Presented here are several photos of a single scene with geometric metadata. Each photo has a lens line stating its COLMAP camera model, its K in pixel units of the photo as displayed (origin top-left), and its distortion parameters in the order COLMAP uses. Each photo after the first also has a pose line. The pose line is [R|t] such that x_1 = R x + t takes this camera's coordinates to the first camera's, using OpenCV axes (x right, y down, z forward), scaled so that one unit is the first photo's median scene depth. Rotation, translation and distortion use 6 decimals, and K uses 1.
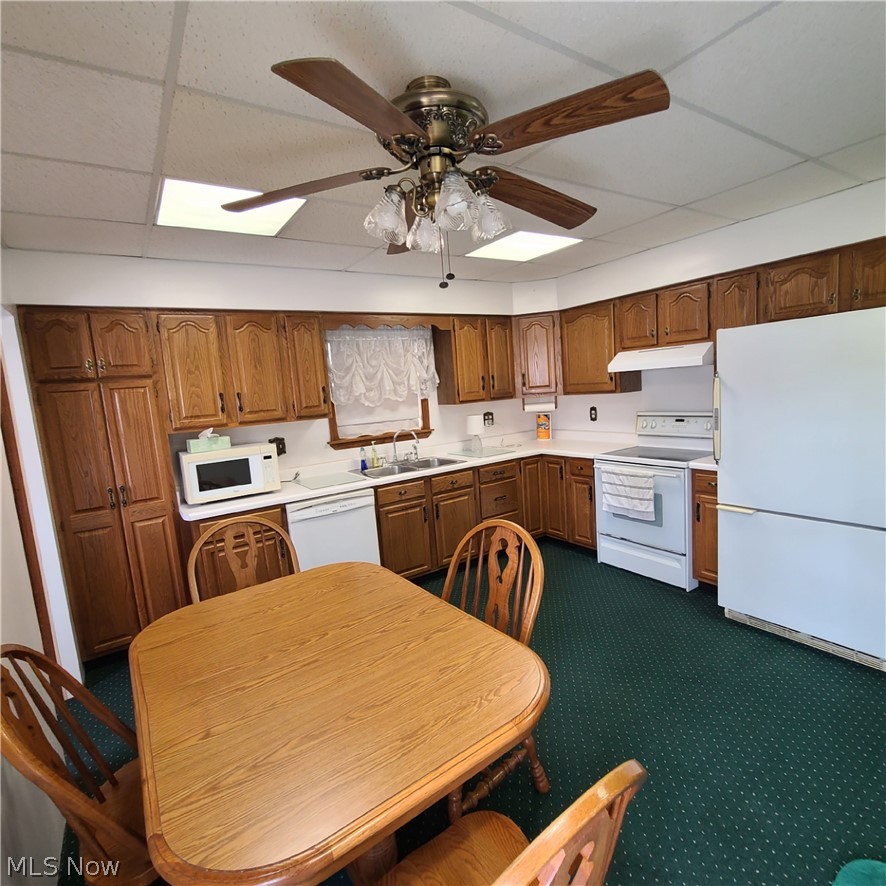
lens RADIAL K [[482.8, 0, 448.3], [0, 482.8, 447.2], [0, 0, 1]] dist [-0.000455, -0.002683]
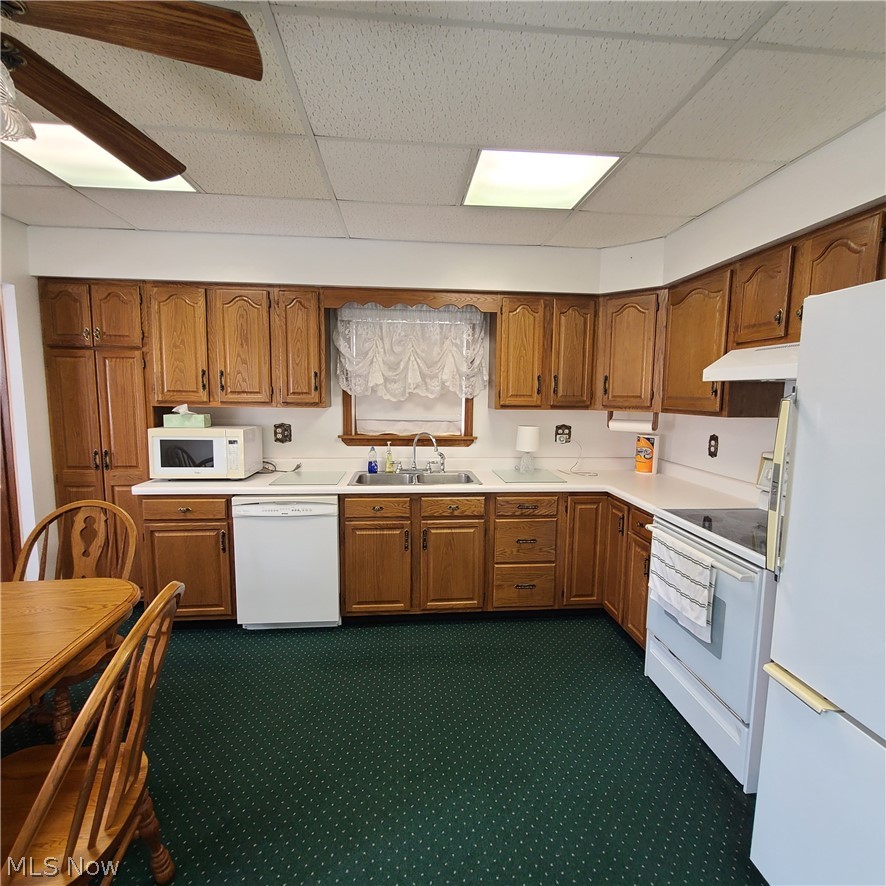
lens RADIAL K [[482.8, 0, 448.1], [0, 482.8, 447.4], [0, 0, 1]] dist [-0.000455, -0.002683]
pose [[0.875291, 0.138733, -0.463270, 0.368585], [-0.137669, 0.989813, 0.036305, -0.052546], [0.463587, 0.032000, 0.885473, 0.326984]]
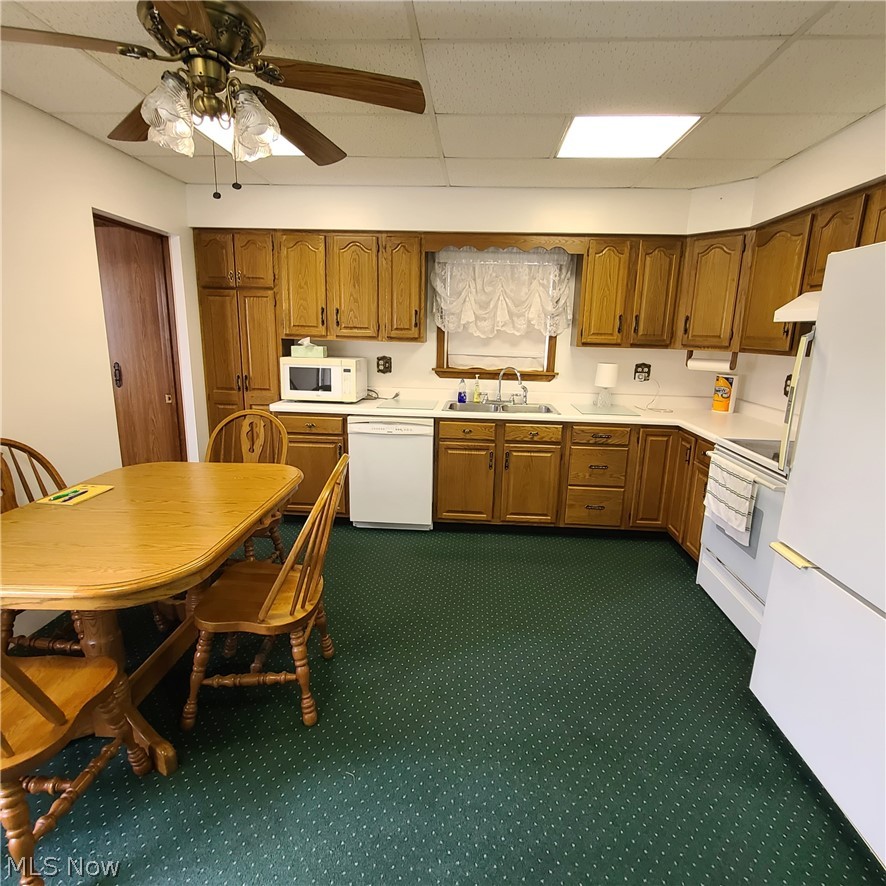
lens RADIAL K [[515.9, 0, 447.7], [0, 515.9, 448.6], [0, 0, 1]] dist [0.001368, -0.002834]
pose [[0.790427, 0.226942, -0.568966, 0.450999], [-0.160453, 0.973114, 0.165236, -0.032539], [0.591168, -0.039315, 0.805590, 0.163360]]
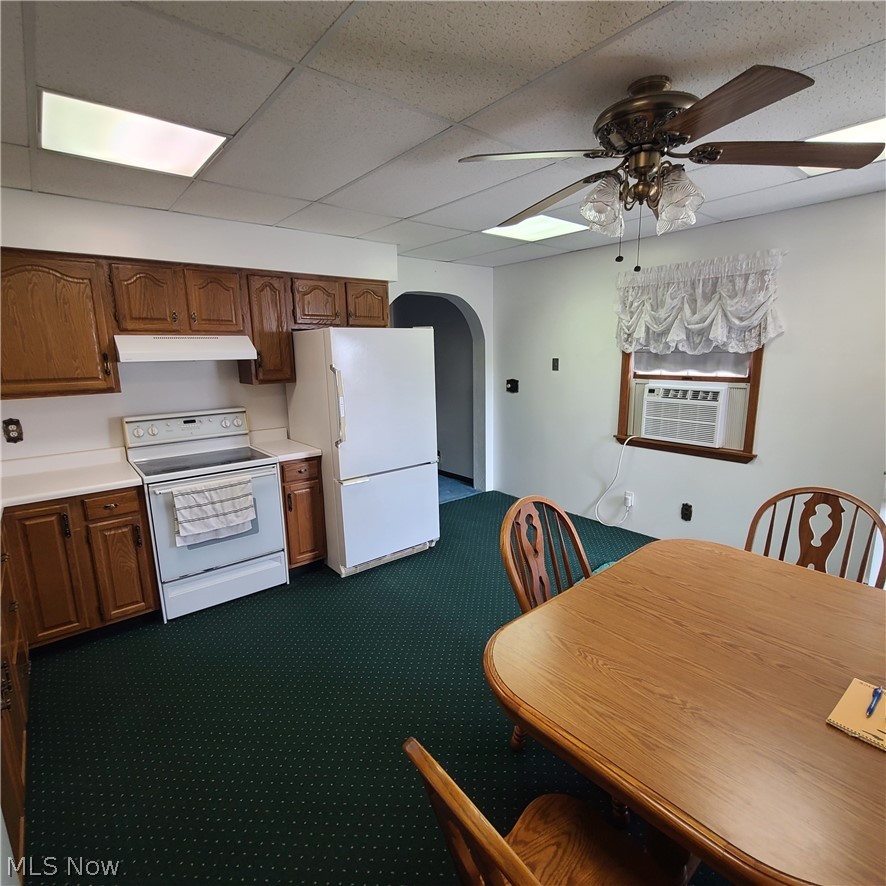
lens RADIAL K [[482.8, 0, 446.4], [0, 482.8, 449.0], [0, 0, 1]] dist [-0.000455, -0.002683]
pose [[-0.098129, -0.122920, 0.987553, -0.457339], [0.150898, 0.979031, 0.136853, -0.059599], [-0.983667, 0.162449, -0.077523, 0.651178]]
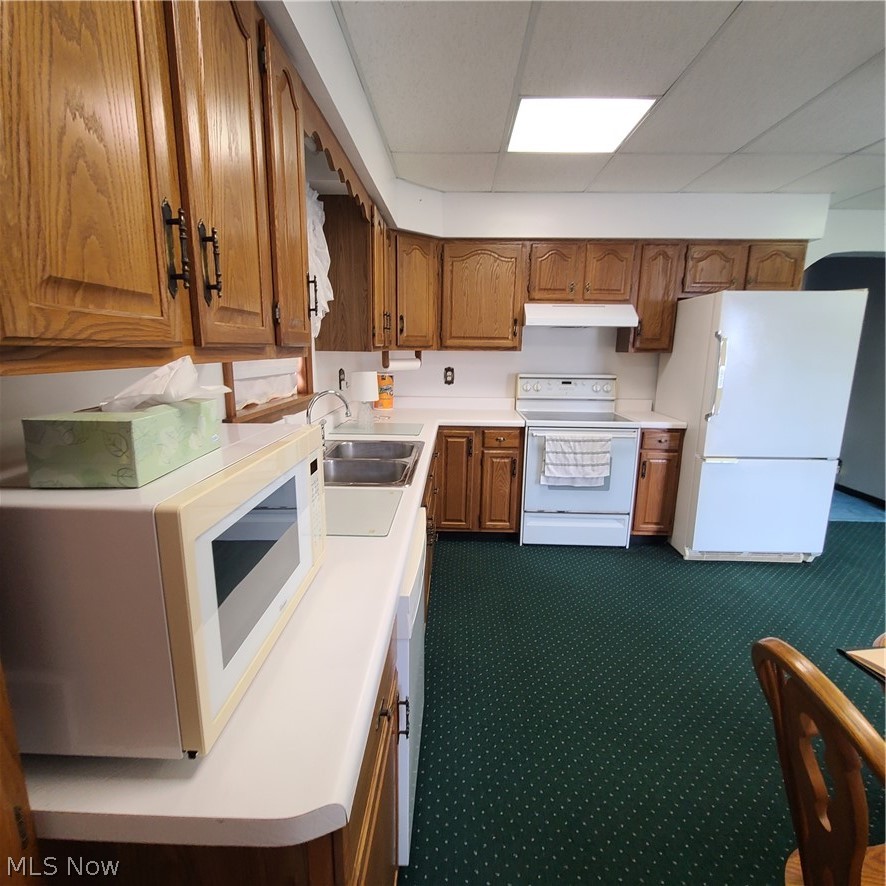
lens RADIAL K [[482.8, 0, 439.0], [0, 482.8, 448.0], [0, 0, 1]] dist [-0.000455, -0.002683]
pose [[0.585220, -0.088147, 0.806069, -0.506700], [0.048414, 0.996099, 0.073778, -0.008537], [-0.809428, -0.004151, 0.587205, 0.664036]]
